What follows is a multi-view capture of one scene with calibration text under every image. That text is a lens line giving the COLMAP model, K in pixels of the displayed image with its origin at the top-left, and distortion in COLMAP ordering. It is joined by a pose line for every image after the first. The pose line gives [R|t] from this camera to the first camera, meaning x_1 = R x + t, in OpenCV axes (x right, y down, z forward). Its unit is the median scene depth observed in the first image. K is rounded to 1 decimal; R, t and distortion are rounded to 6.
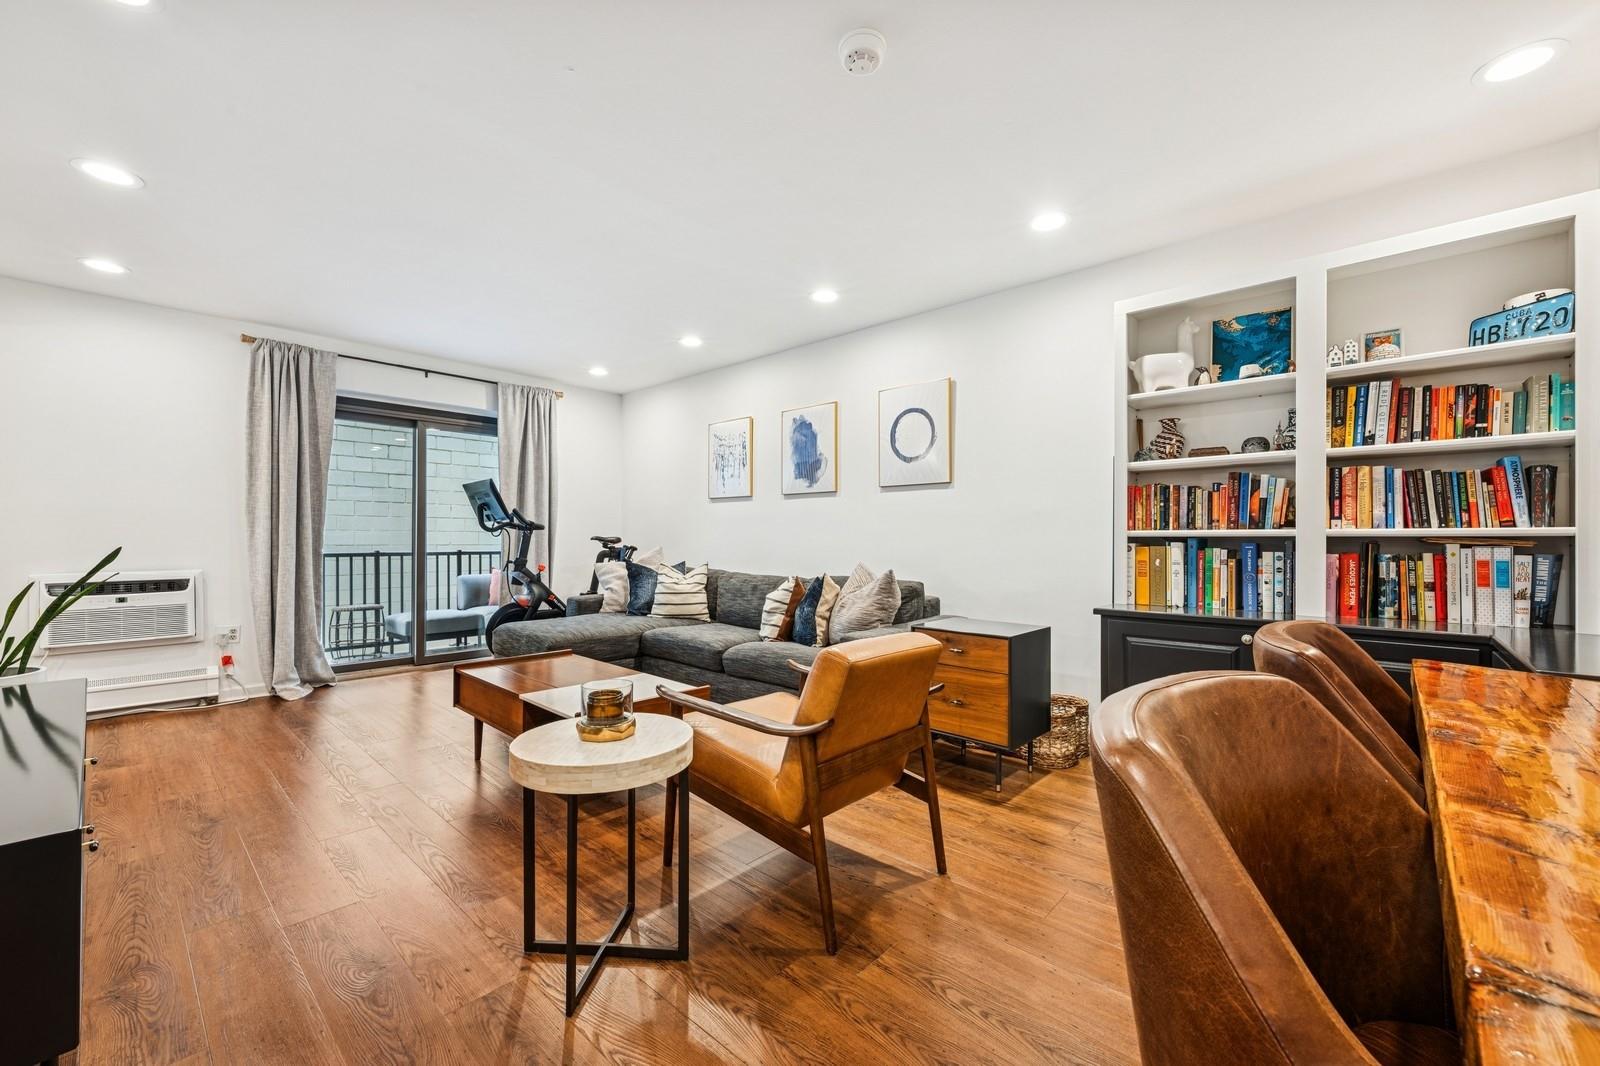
lens RADIAL K [[640.2, 0, 800.2], [0, 640.2, 541.8], [0, 0, 1]] dist [0.000135, -0.000177]
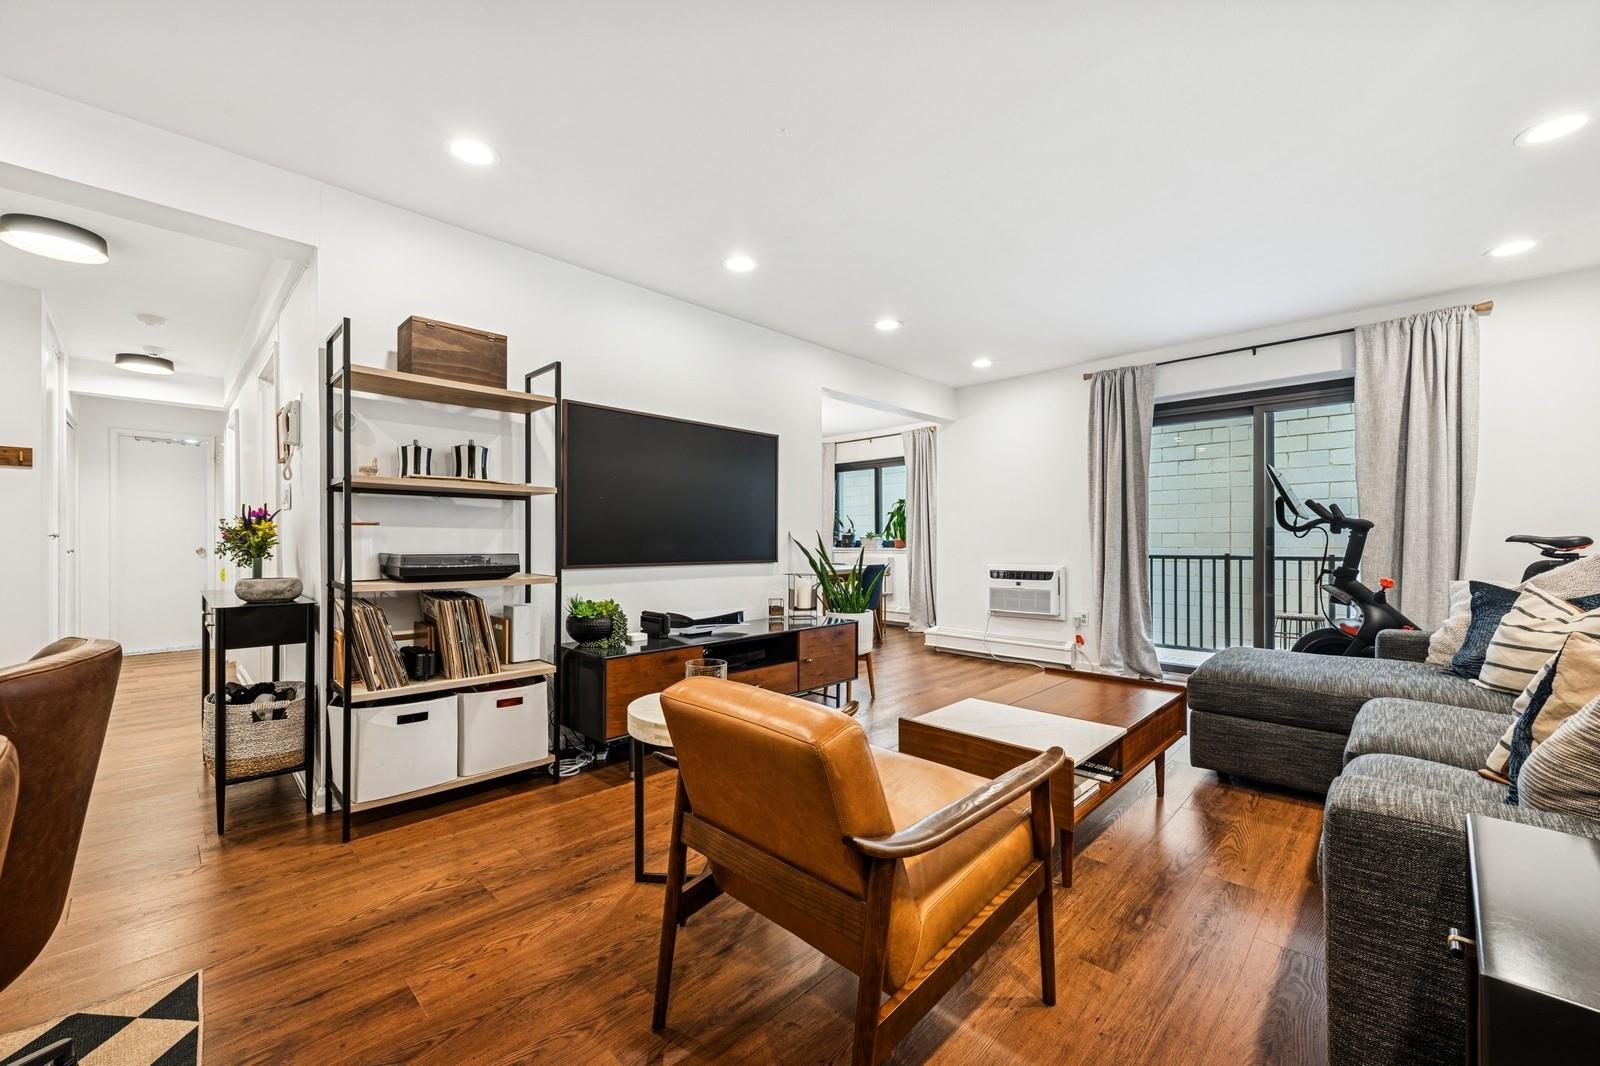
lens RADIAL K [[640.2, 0, 800.2], [0, 640.2, 541.8], [0, 0, 1]] dist [0.000135, -0.000177]
pose [[-0.027090, -0.001082, -0.999632, 0.322832], [-0.001770, 0.999998, -0.001035, -0.001393], [0.999631, 0.001741, -0.027092, 0.435531]]
